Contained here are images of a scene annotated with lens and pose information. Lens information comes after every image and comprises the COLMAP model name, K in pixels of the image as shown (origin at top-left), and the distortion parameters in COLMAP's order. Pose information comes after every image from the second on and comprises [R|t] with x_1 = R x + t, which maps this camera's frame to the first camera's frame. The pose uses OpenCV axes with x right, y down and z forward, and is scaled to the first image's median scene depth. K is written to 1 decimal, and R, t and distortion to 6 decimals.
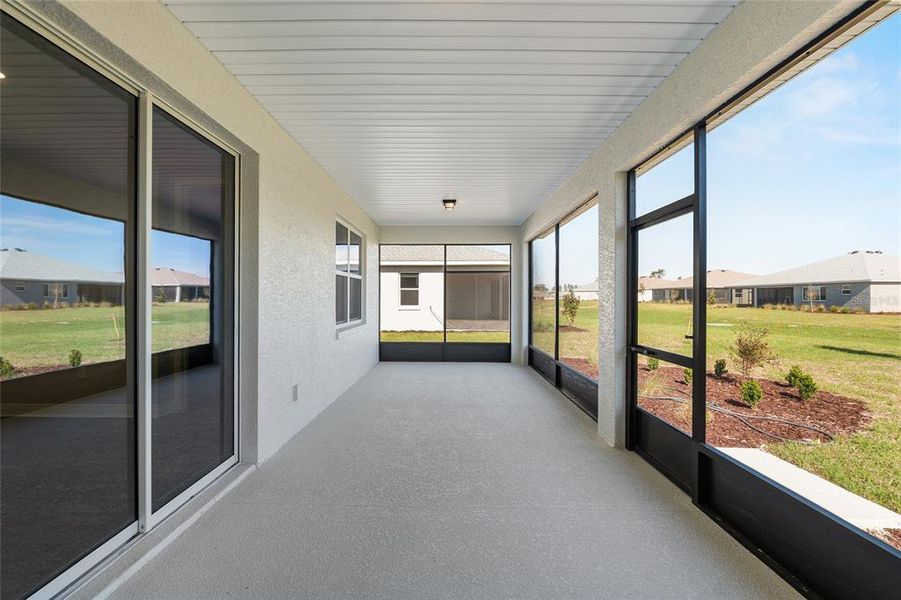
lens RADIAL K [[384.7, 0, 449.5], [0, 384.7, 297.5], [0, 0, 1]] dist [-0.000049, 0.000003]
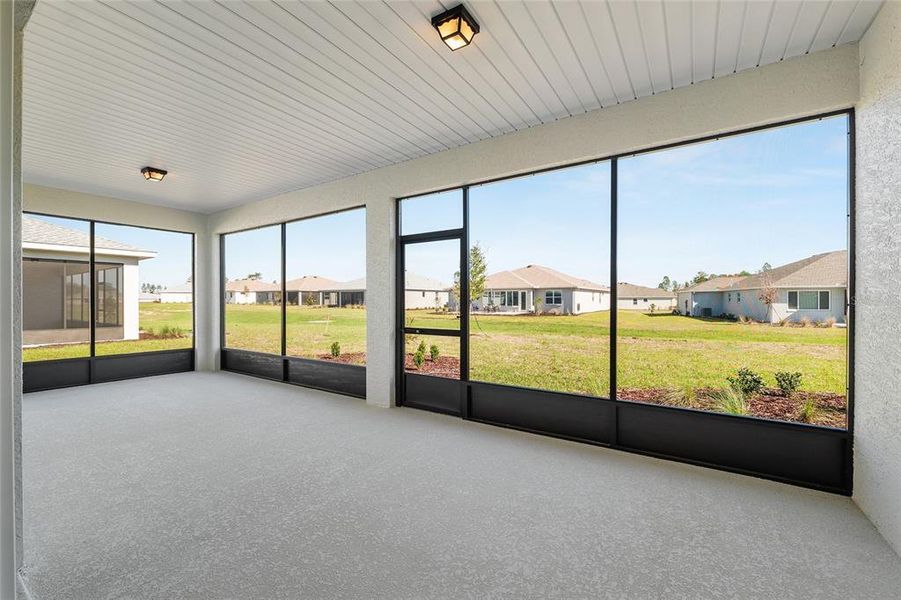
lens RADIAL K [[370.0, 0, 451.4], [0, 370.0, 303.3], [0, 0, 1]] dist [-0.000642, -0.000165]
pose [[0.551296, -0.006391, 0.834285, -0.237275], [-0.001678, 0.999960, 0.008769, 0.010401], [-0.834308, -0.006234, 0.551263, 0.062229]]
